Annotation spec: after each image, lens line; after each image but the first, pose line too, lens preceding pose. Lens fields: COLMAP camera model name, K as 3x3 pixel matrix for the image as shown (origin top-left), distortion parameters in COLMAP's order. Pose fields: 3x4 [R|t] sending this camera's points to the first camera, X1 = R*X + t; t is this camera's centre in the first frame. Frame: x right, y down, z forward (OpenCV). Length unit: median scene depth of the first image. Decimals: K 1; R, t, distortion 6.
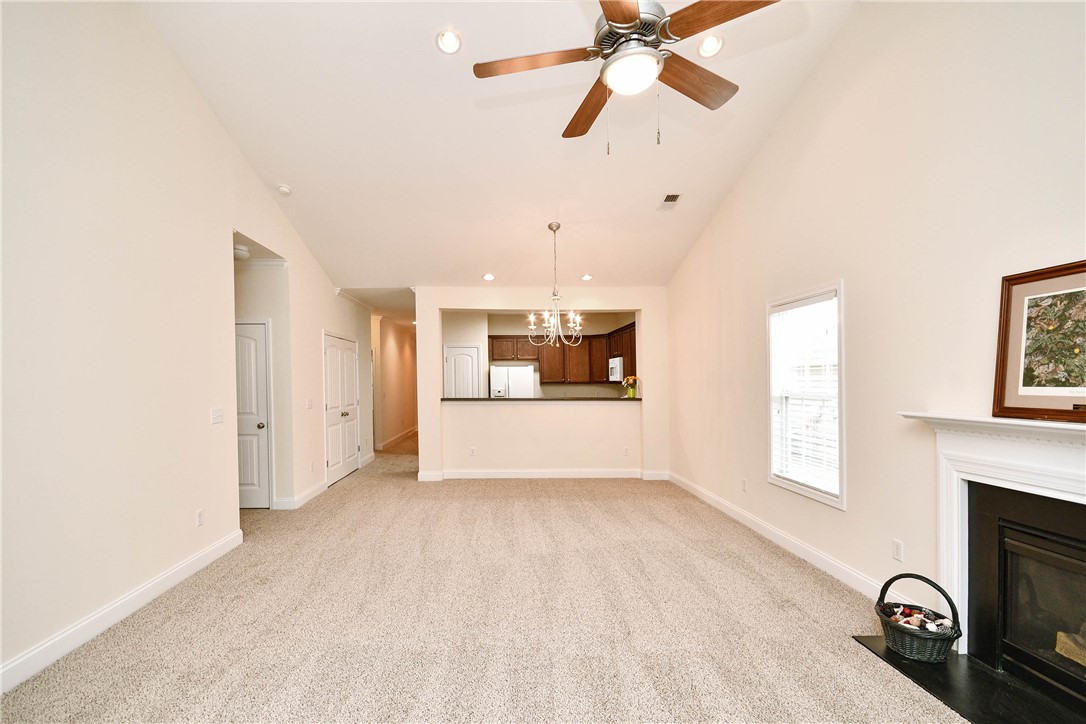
lens RADIAL K [[492.3, 0, 535.5], [0, 492.3, 378.9], [0, 0, 1]] dist [0.001249, -0.000194]
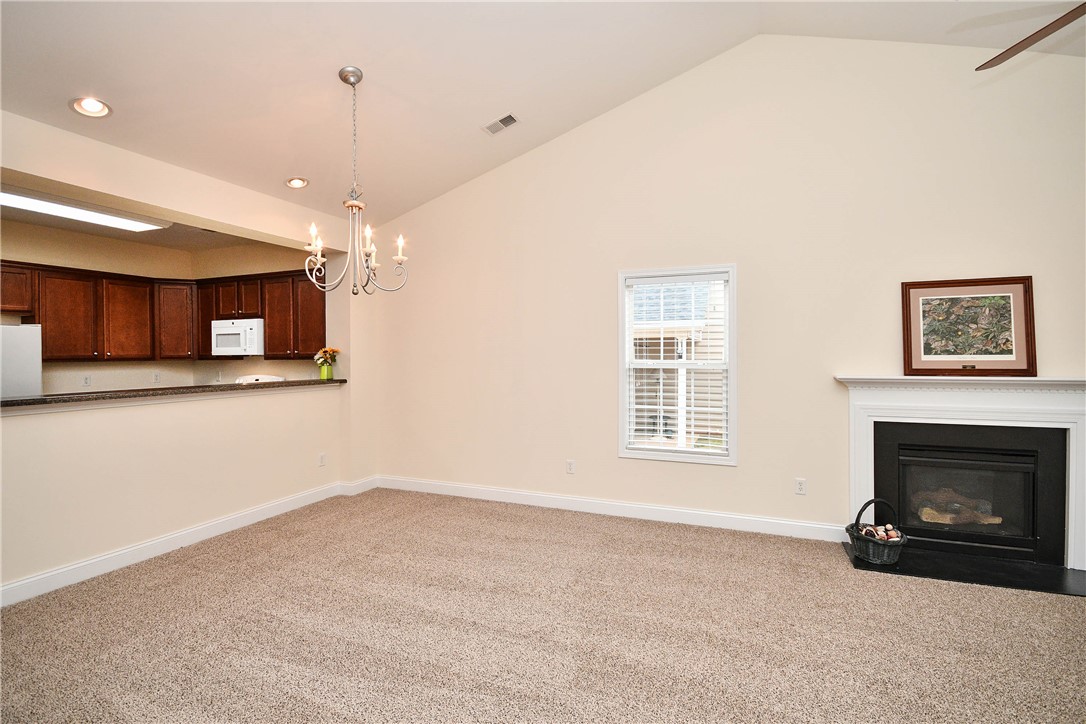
lens RADIAL K [[474.6, 0, 569.1], [0, 474.6, 345.0], [0, 0, 1]] dist [0.001534, 0.000028]
pose [[0.427176, 0.012991, 0.904075, -0.831544], [0.001549, 0.999885, -0.015100, 0.004586], [-0.904167, 0.007851, 0.427107, 1.365985]]
